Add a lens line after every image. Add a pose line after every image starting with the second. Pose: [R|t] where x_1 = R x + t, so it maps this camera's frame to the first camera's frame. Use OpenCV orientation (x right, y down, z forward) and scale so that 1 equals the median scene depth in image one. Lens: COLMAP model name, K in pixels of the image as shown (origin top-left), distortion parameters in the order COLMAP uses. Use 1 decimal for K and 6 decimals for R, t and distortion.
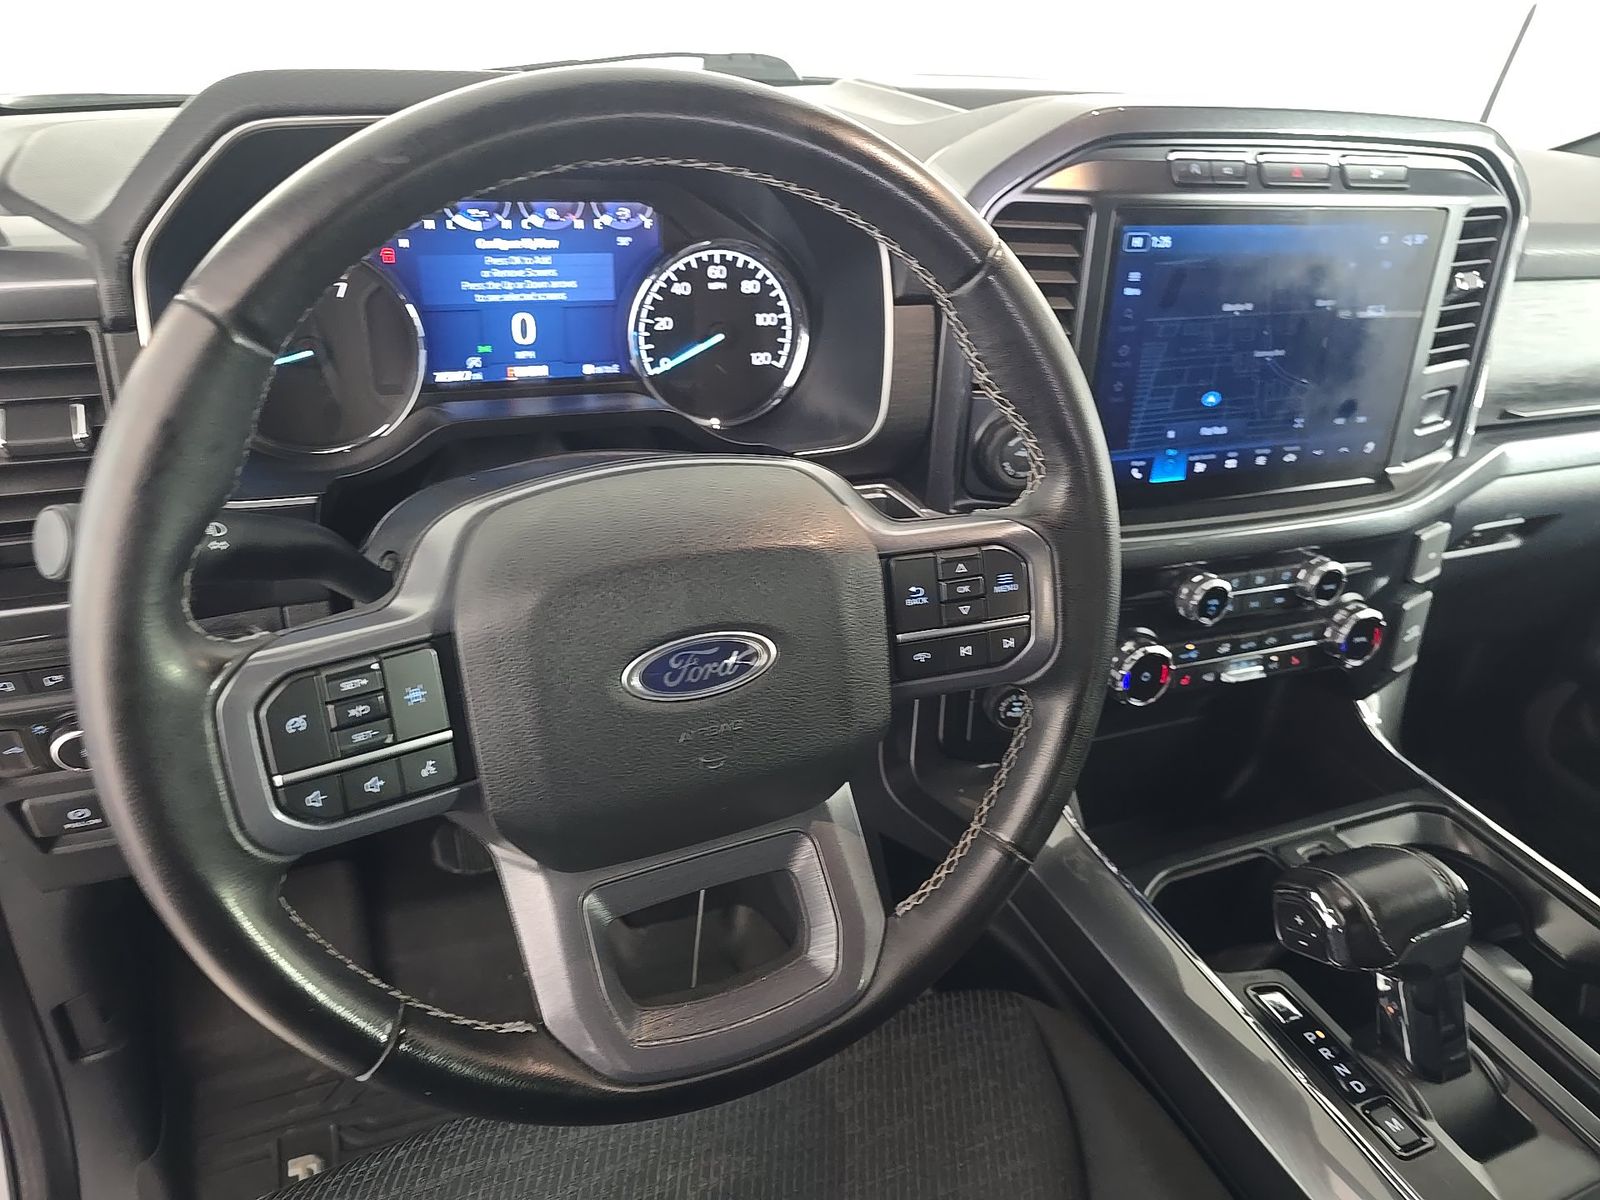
lens RADIAL K [[1088.4, 0, 794.9], [0, 1088.4, 588.7], [0, 0, 1]] dist [0.040716, -0.028963]
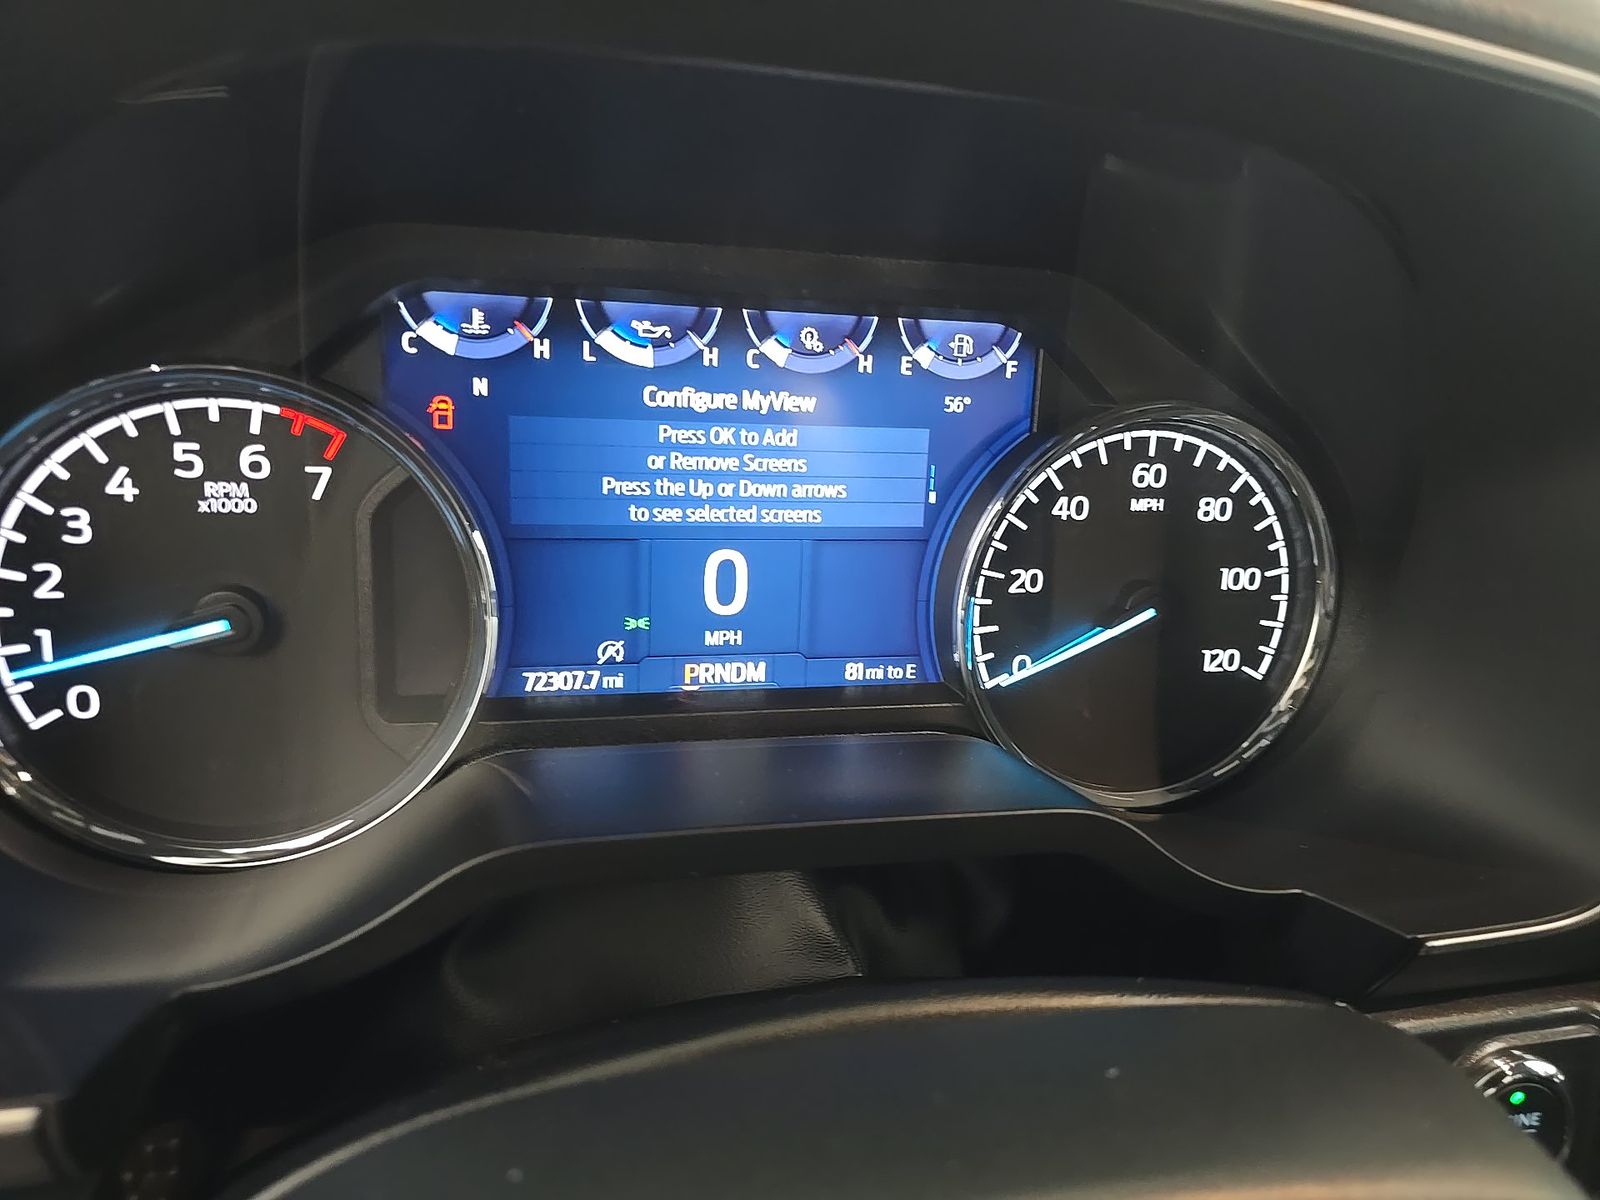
lens RADIAL K [[1088.4, 0, 801.3], [0, 1088.4, 606.4], [0, 0, 1]] dist [0.040716, -0.028963]
pose [[0.987878, 0.047135, -0.147903, -0.152898], [-0.074185, 0.980293, -0.183091, -0.150501], [0.136358, 0.191844, 0.971907, 0.579349]]
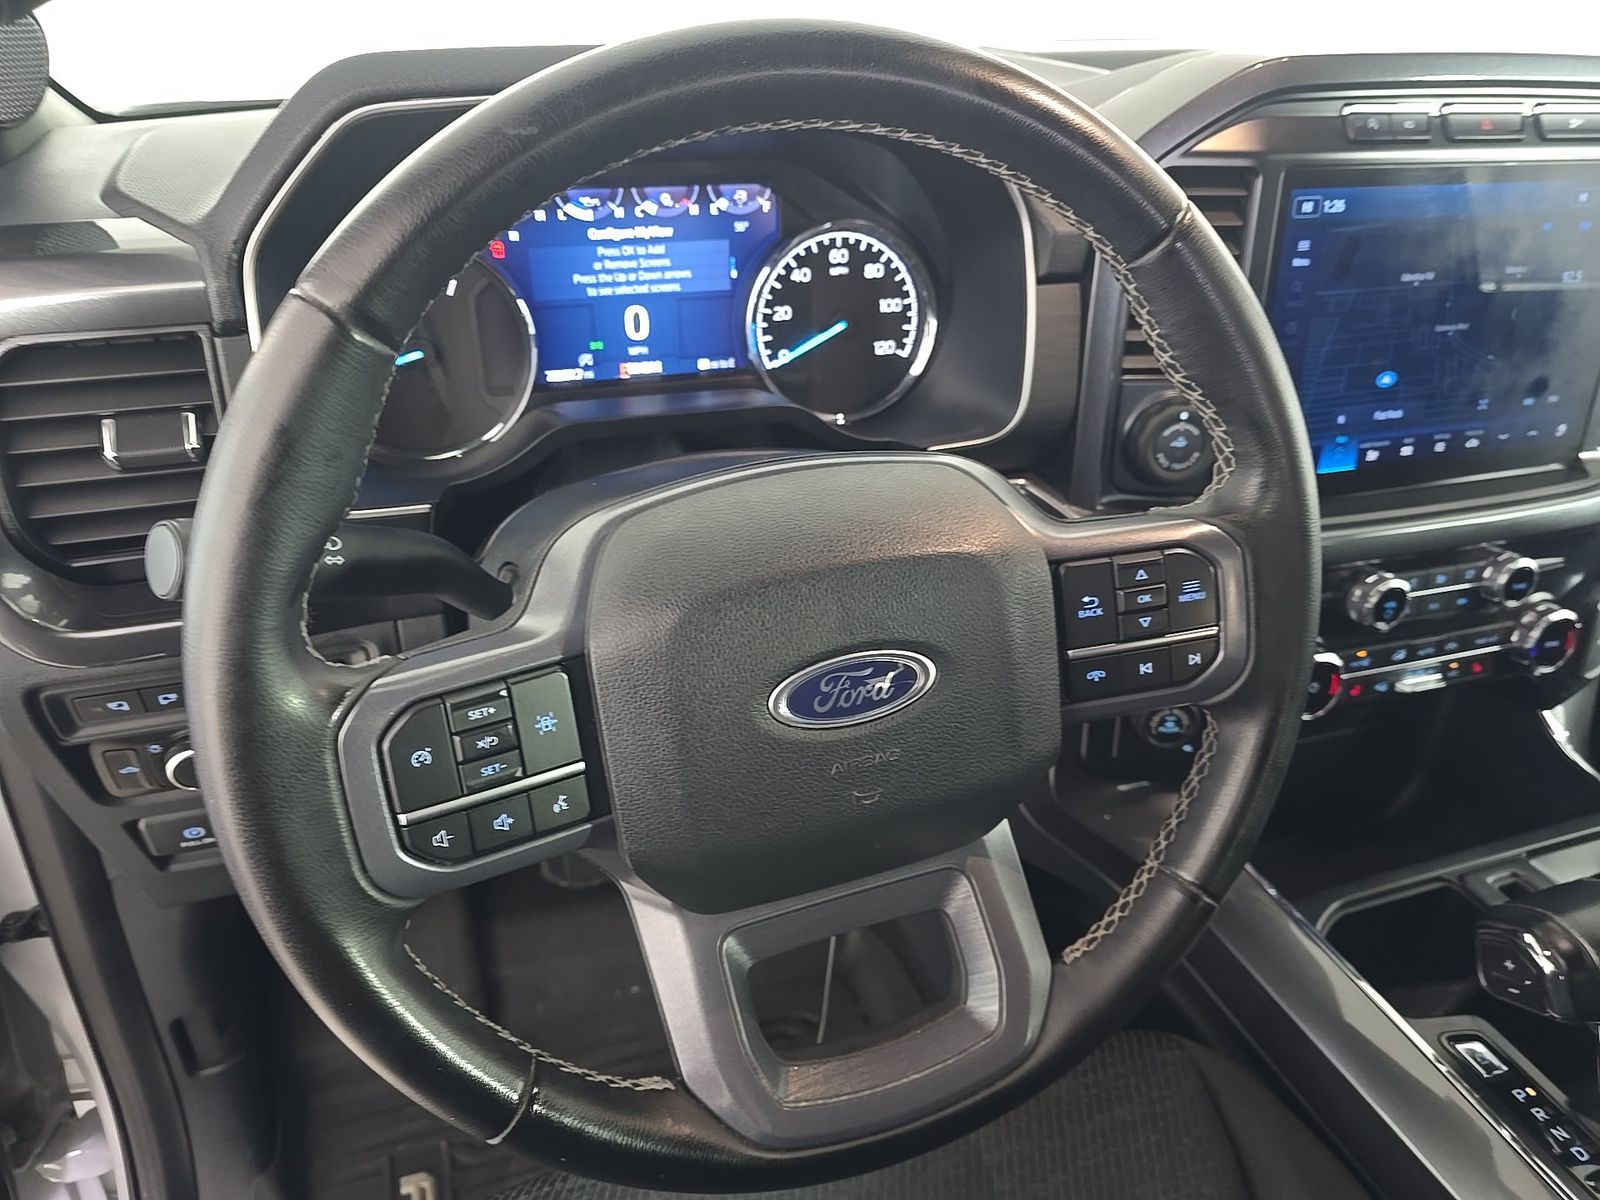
lens RADIAL K [[1088.4, 0, 794.3], [0, 1088.4, 587.1], [0, 0, 1]] dist [0.040716, -0.028963]
pose [[0.997195, -0.009557, -0.074229, -0.045049], [0.009764, 0.999949, 0.002431, -0.010277], [0.074202, -0.003149, 0.997238, 0.068377]]
